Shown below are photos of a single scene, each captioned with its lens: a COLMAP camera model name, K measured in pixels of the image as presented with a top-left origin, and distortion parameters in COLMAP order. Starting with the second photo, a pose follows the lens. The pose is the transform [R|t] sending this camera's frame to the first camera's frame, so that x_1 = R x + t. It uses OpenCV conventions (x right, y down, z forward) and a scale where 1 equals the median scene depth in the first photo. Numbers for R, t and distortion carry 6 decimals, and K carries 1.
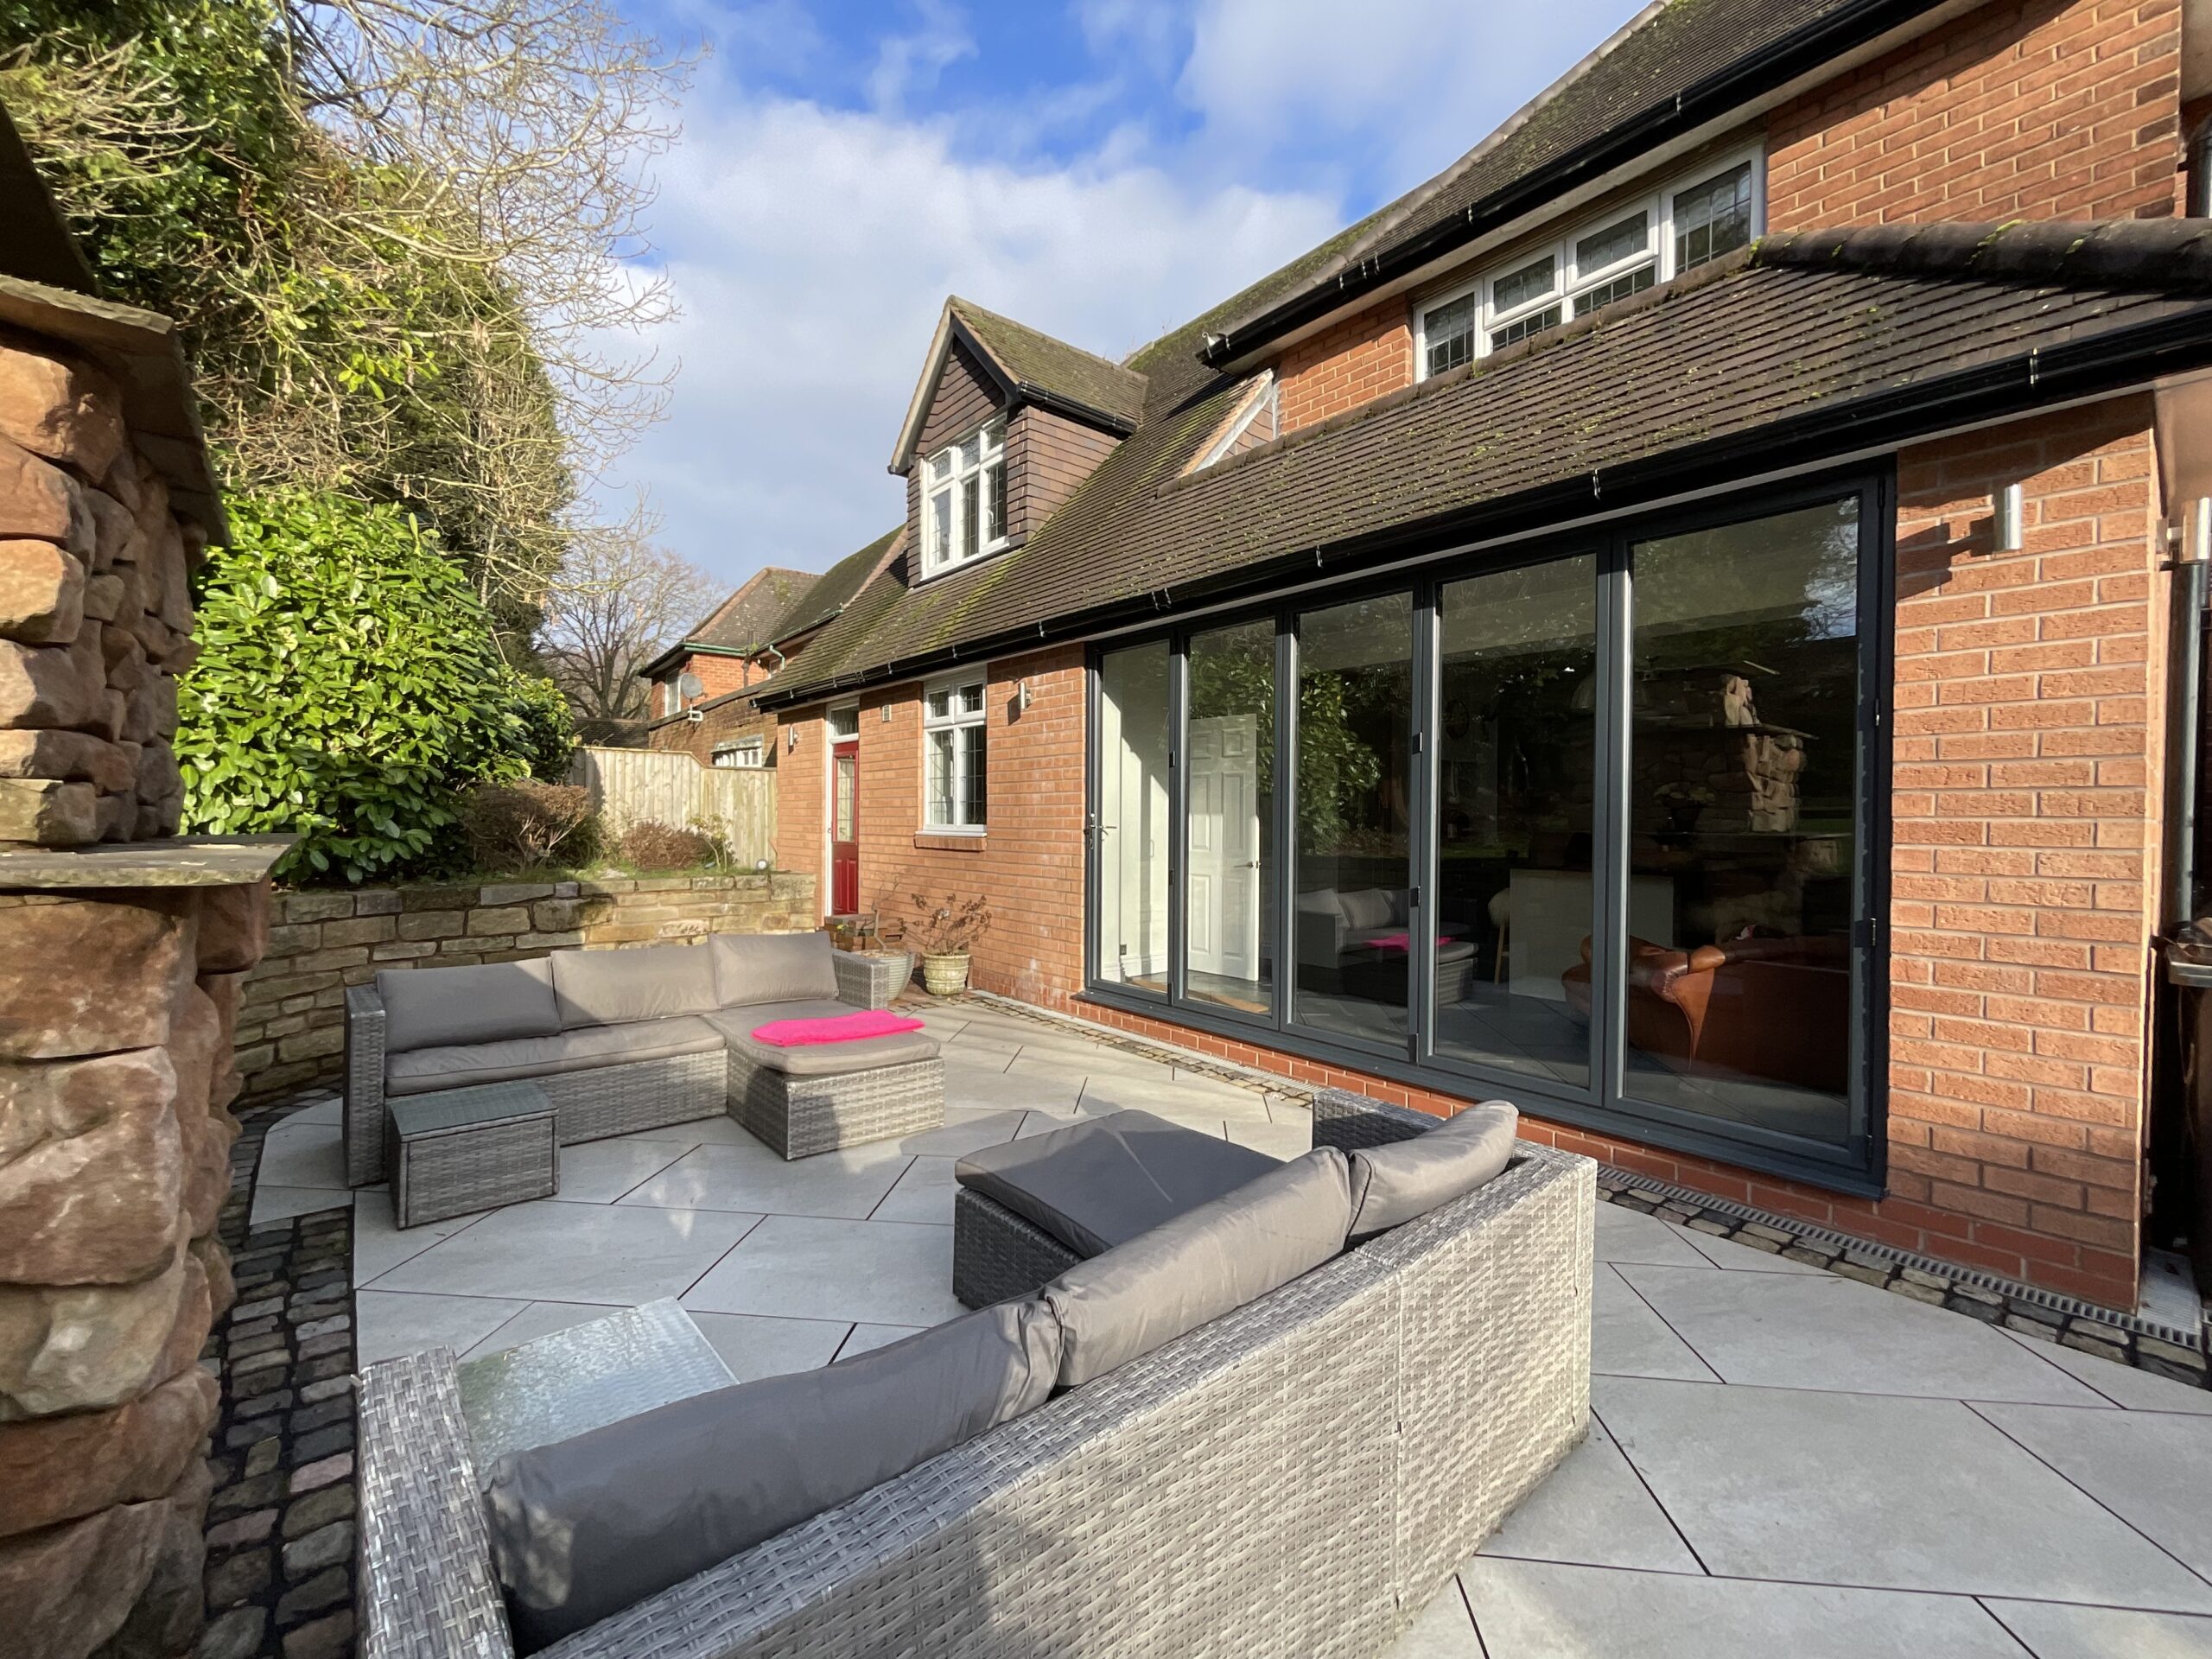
lens RADIAL K [[899.1, 0, 1102.0], [0, 899.1, 830.9], [0, 0, 1]] dist [-0.002688, 0.001594]
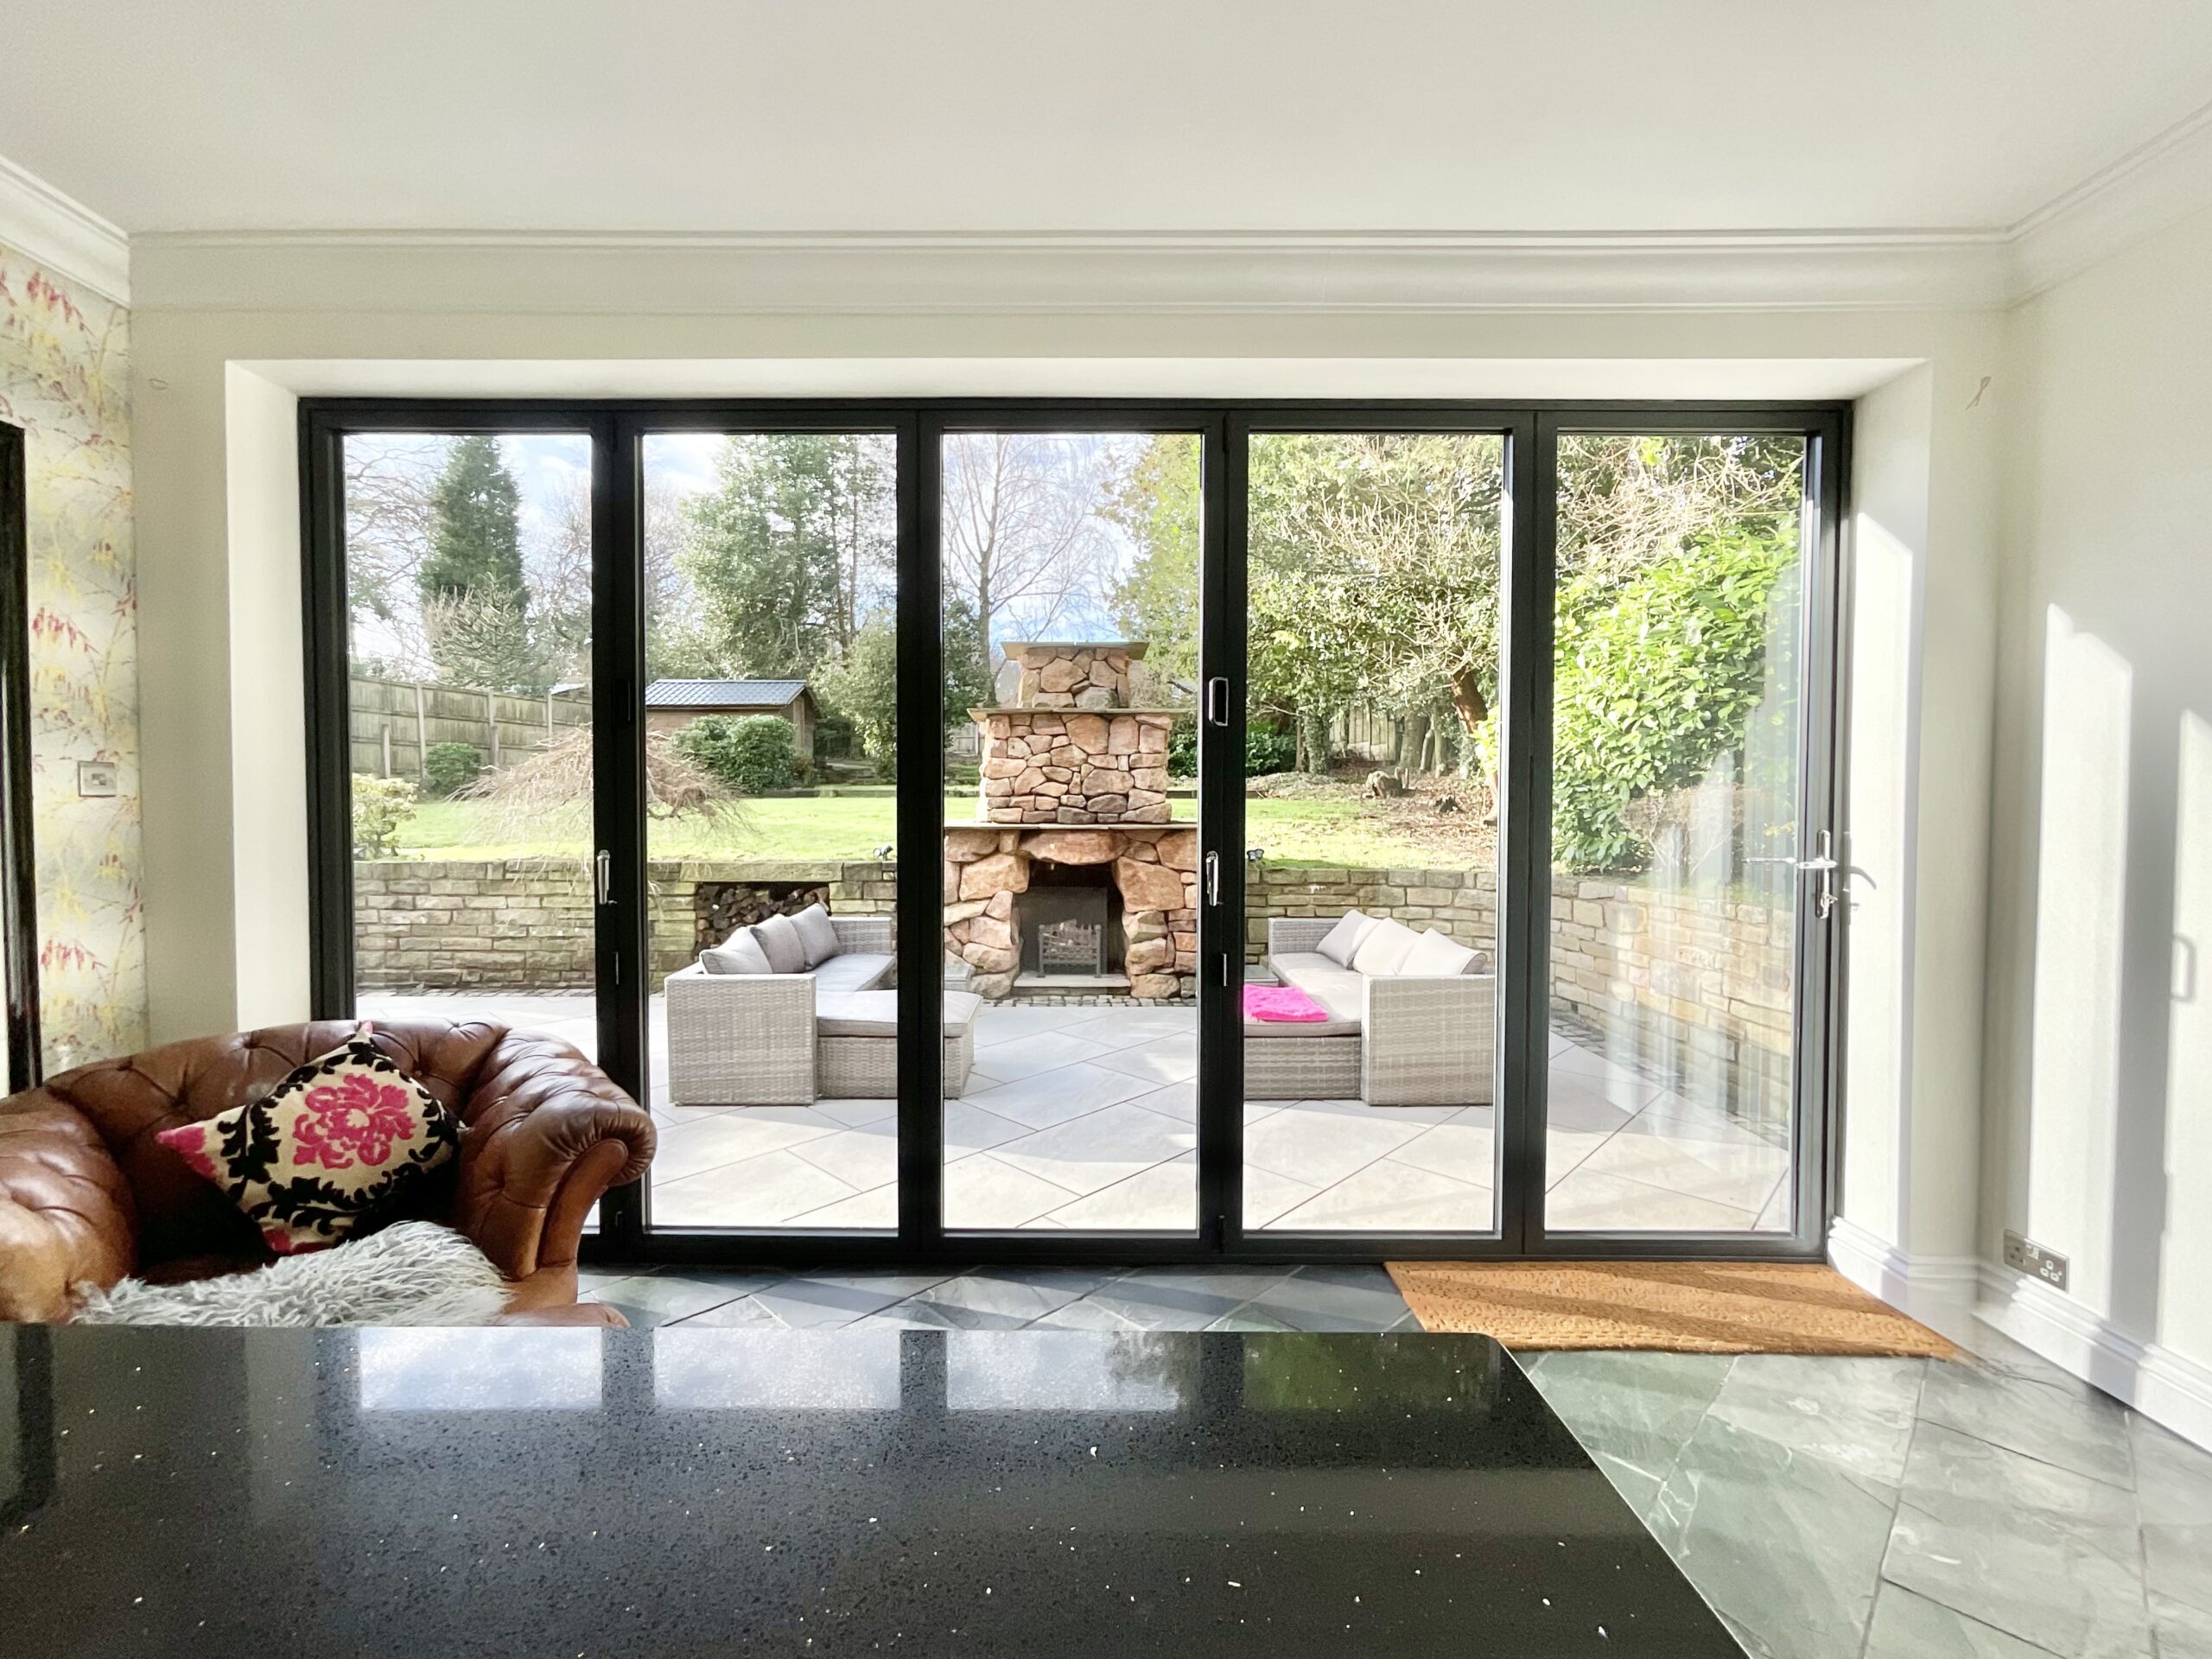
lens RADIAL K [[945.6, 0, 1063.2], [0, 945.6, 815.3], [0, 0, 1]] dist [0.001173, -0.000072]
pose [[-0.643320, -0.002255, -0.765594, 0.686680], [-0.025520, 0.999503, 0.018501, -0.028562], [0.765172, 0.031440, -0.643058, 1.320310]]
